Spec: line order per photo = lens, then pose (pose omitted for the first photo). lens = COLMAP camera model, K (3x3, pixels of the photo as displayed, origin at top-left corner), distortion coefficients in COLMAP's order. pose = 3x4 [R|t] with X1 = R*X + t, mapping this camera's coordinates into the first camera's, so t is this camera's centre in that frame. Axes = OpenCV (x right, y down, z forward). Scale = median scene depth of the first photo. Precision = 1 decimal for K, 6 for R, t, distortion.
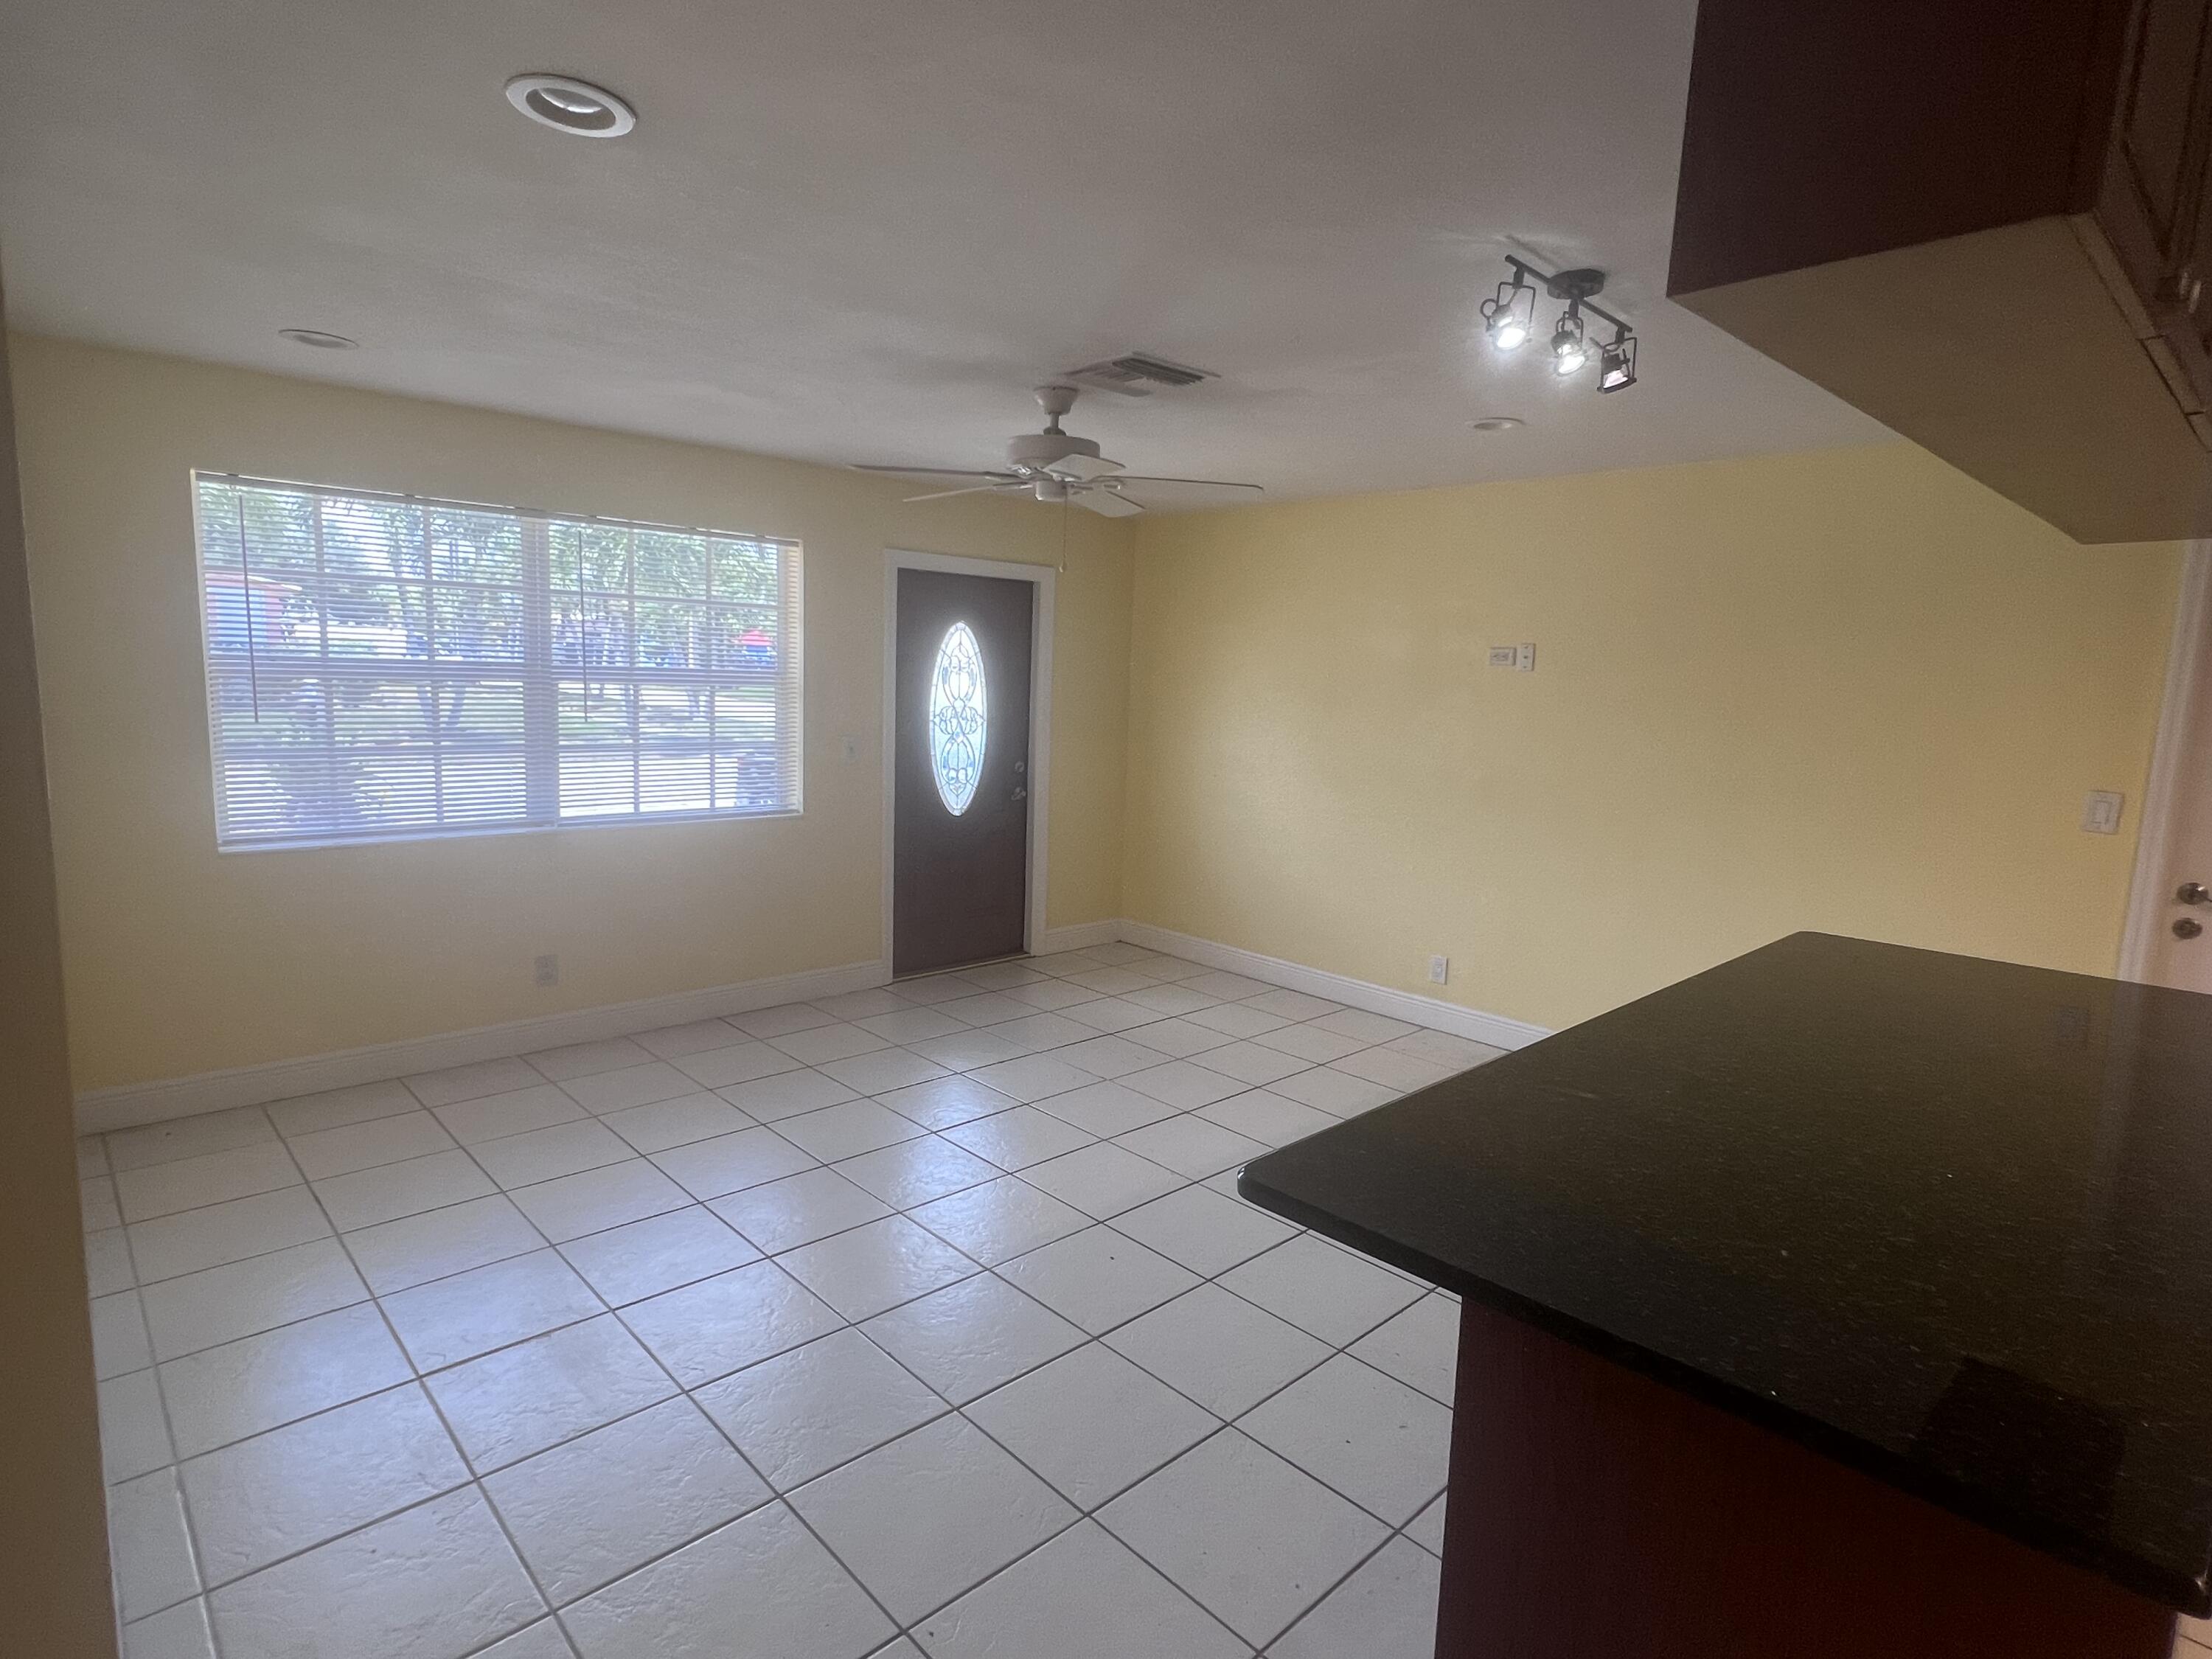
lens RADIAL K [[1150.1, 0, 1117.7], [0, 1150.1, 821.8], [0, 0, 1]] dist [-0.003483, 0.002867]
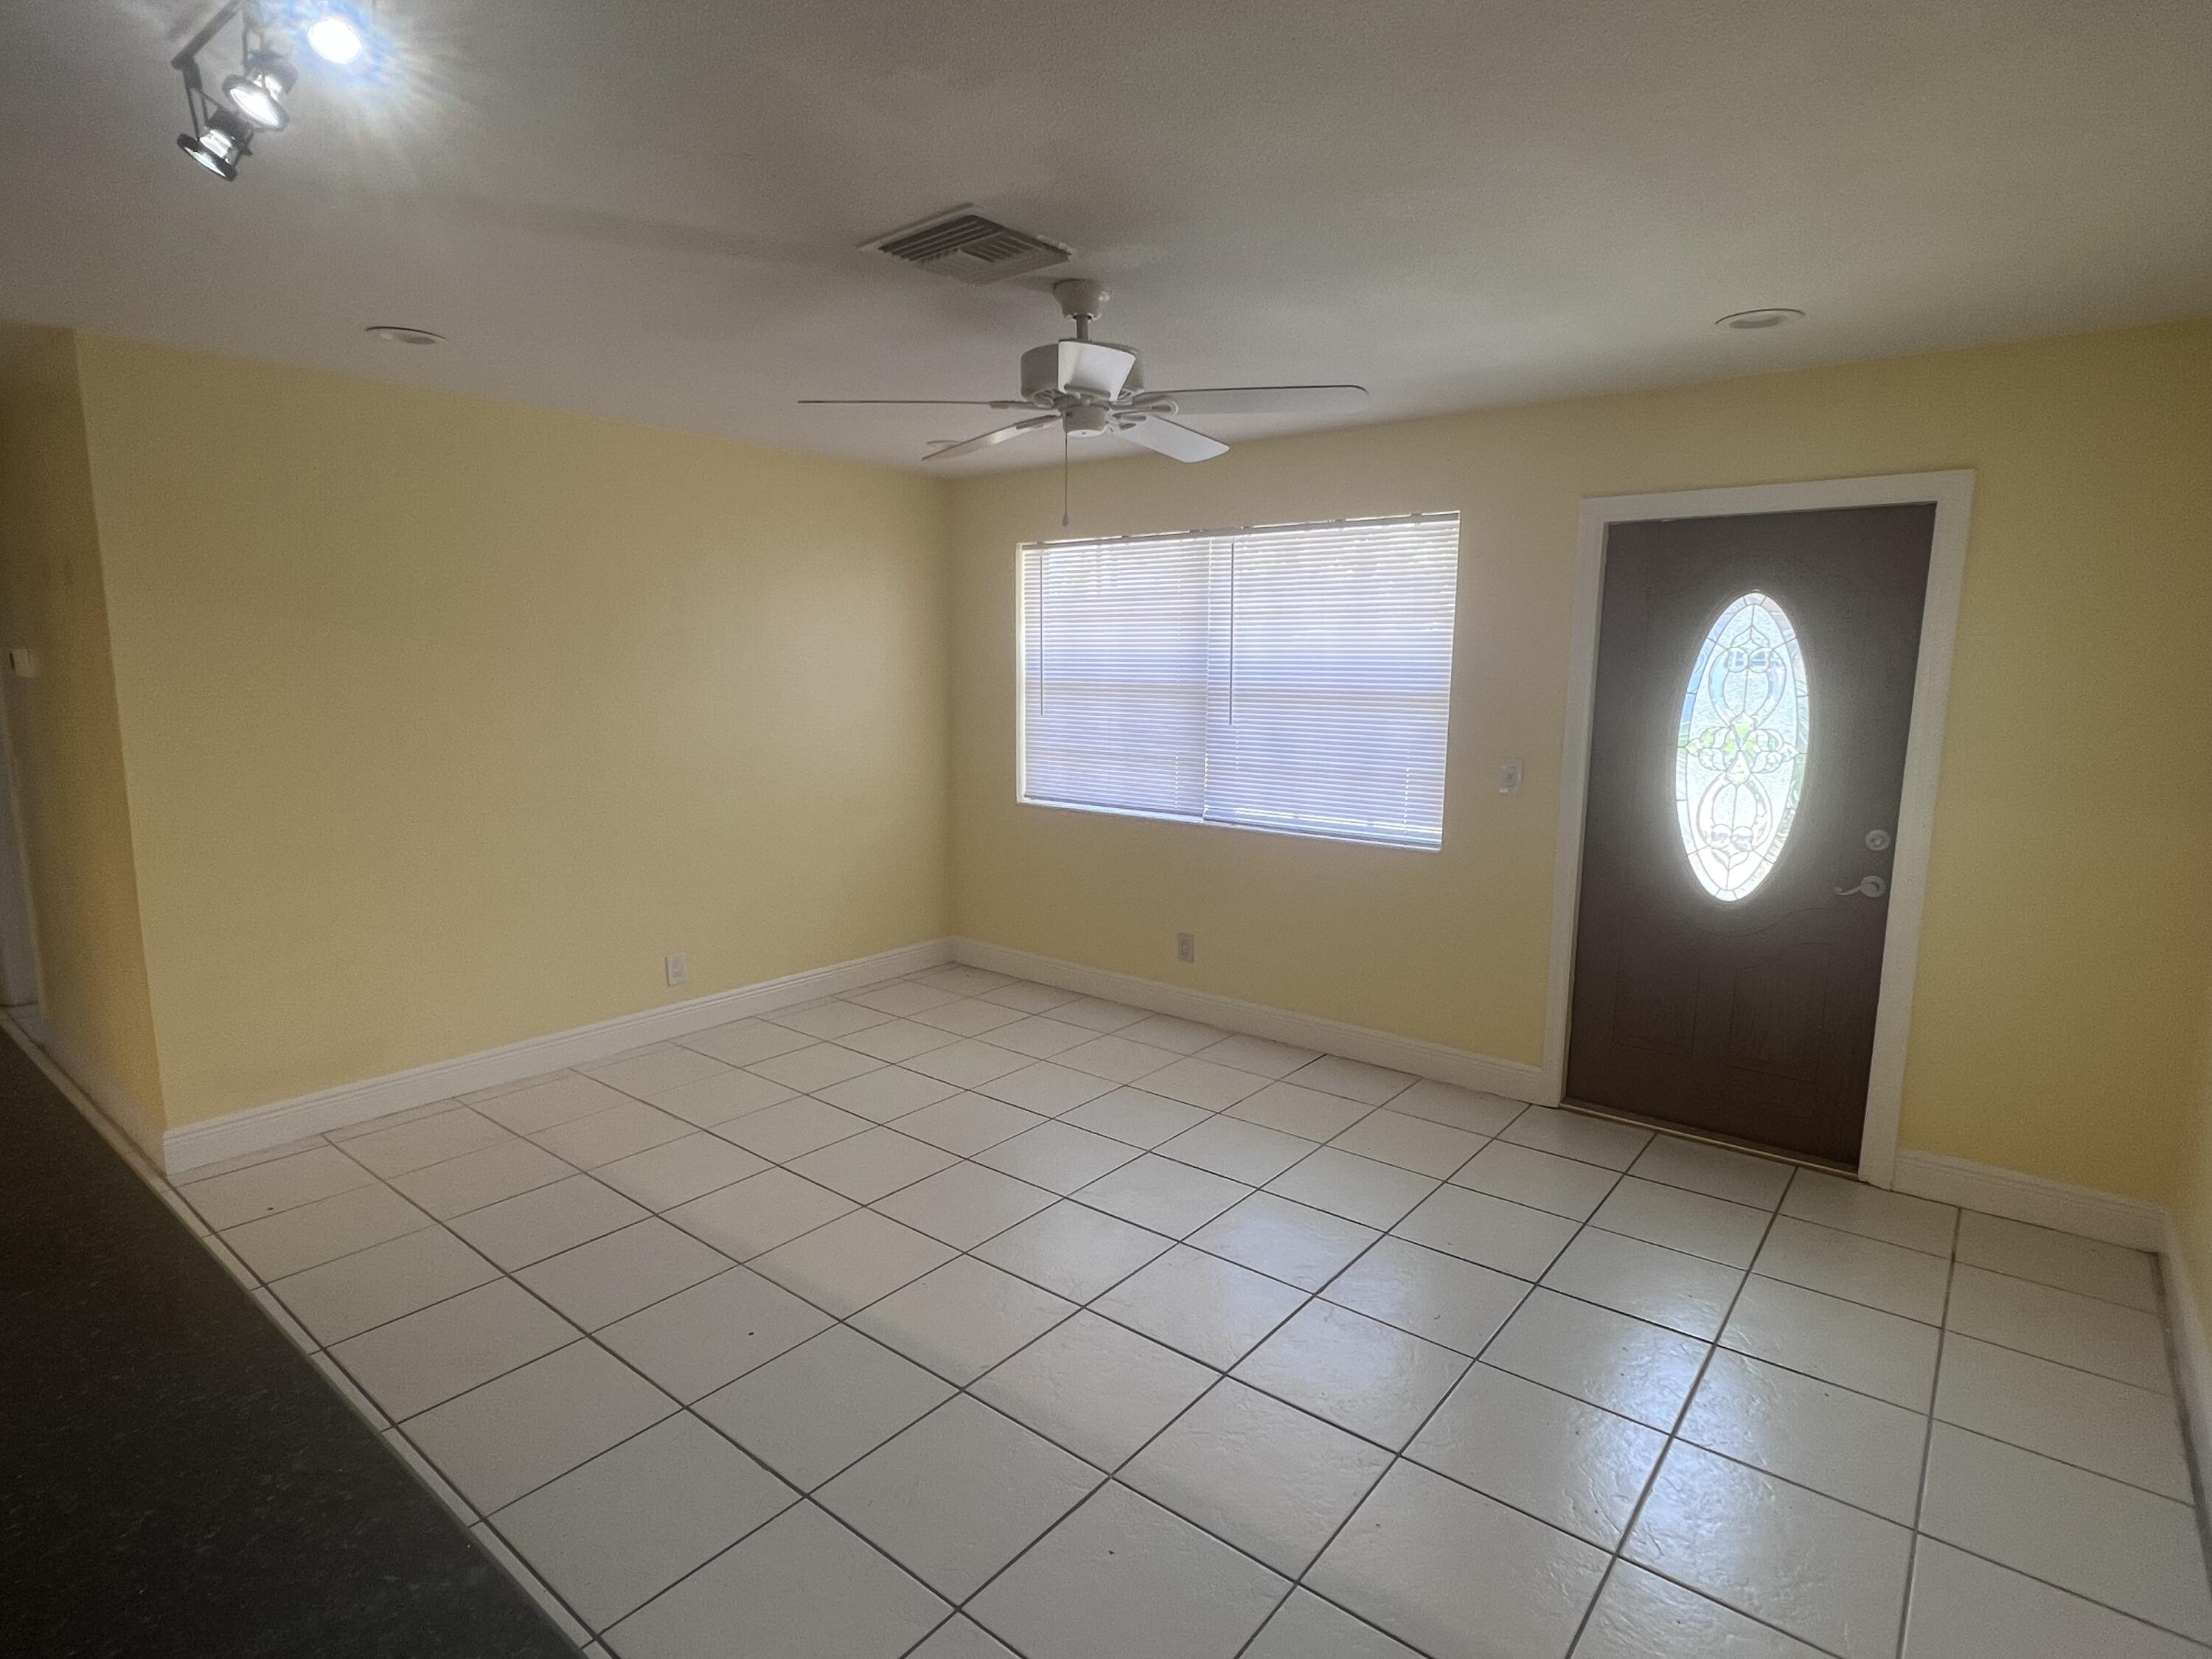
lens RADIAL K [[1150.1, 0, 1099.6], [0, 1150.1, 816.8], [0, 0, 1]] dist [-0.003483, 0.002867]
pose [[0.127606, 0.106964, -0.986040, 0.506695], [-0.128273, 0.987598, 0.090533, -0.074764], [0.983495, 0.114930, 0.139744, 0.667156]]
